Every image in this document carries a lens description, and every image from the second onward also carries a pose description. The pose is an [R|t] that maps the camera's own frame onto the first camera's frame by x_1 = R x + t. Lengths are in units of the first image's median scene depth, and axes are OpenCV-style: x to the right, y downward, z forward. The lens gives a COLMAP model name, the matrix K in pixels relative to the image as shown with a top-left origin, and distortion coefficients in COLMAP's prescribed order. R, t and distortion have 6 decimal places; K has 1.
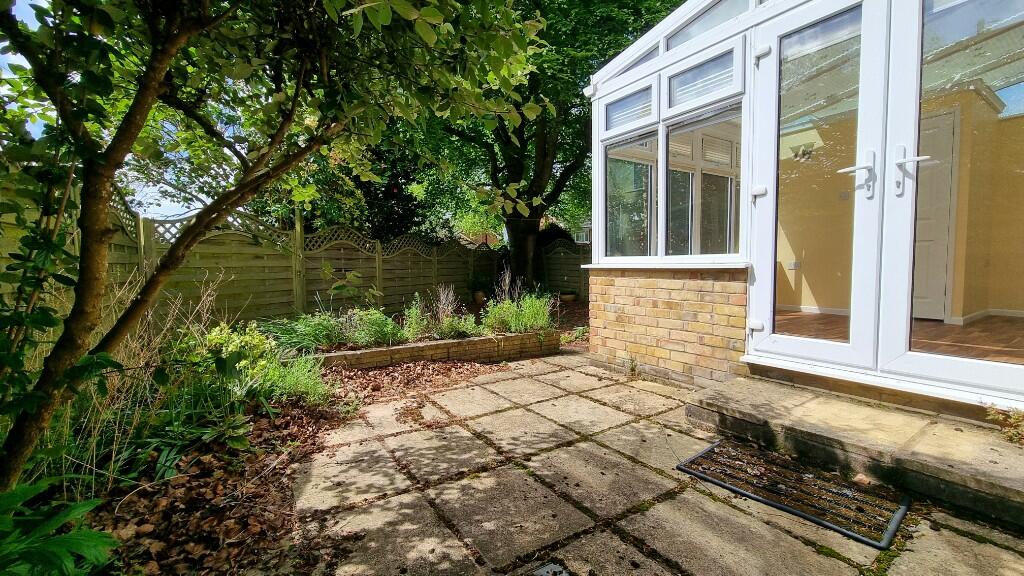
lens RADIAL K [[419.1, 0, 515.5], [0, 419.1, 286.6], [0, 0, 1]] dist [0.000608, -0.000599]
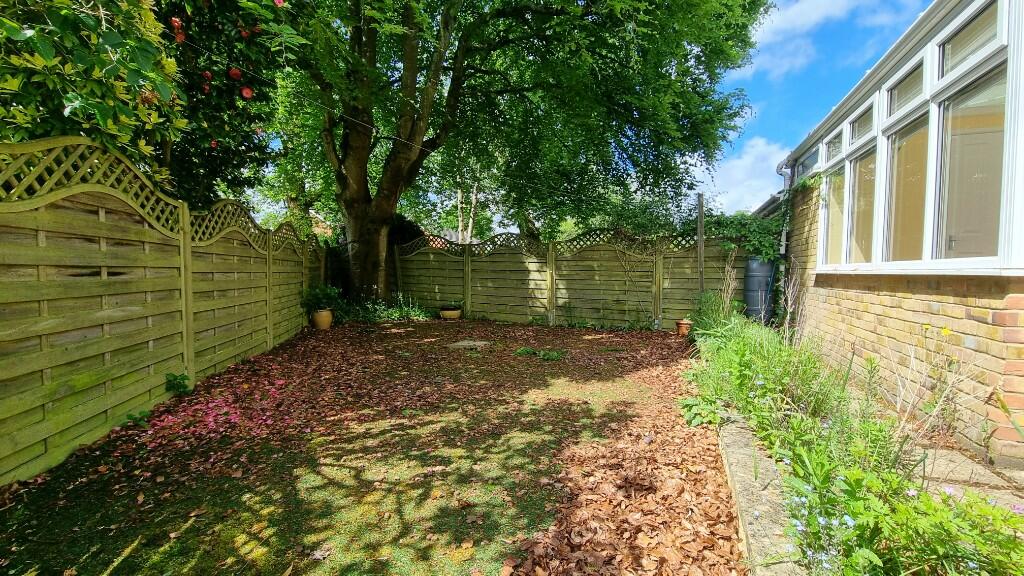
lens RADIAL K [[419.1, 0, 509.3], [0, 419.1, 289.1], [0, 0, 1]] dist [0.000608, -0.000599]
pose [[0.828396, -0.005192, 0.560119, -0.317449], [0.010444, 0.999926, -0.006178, -0.018709], [-0.560046, 0.010968, 0.828389, 0.505278]]
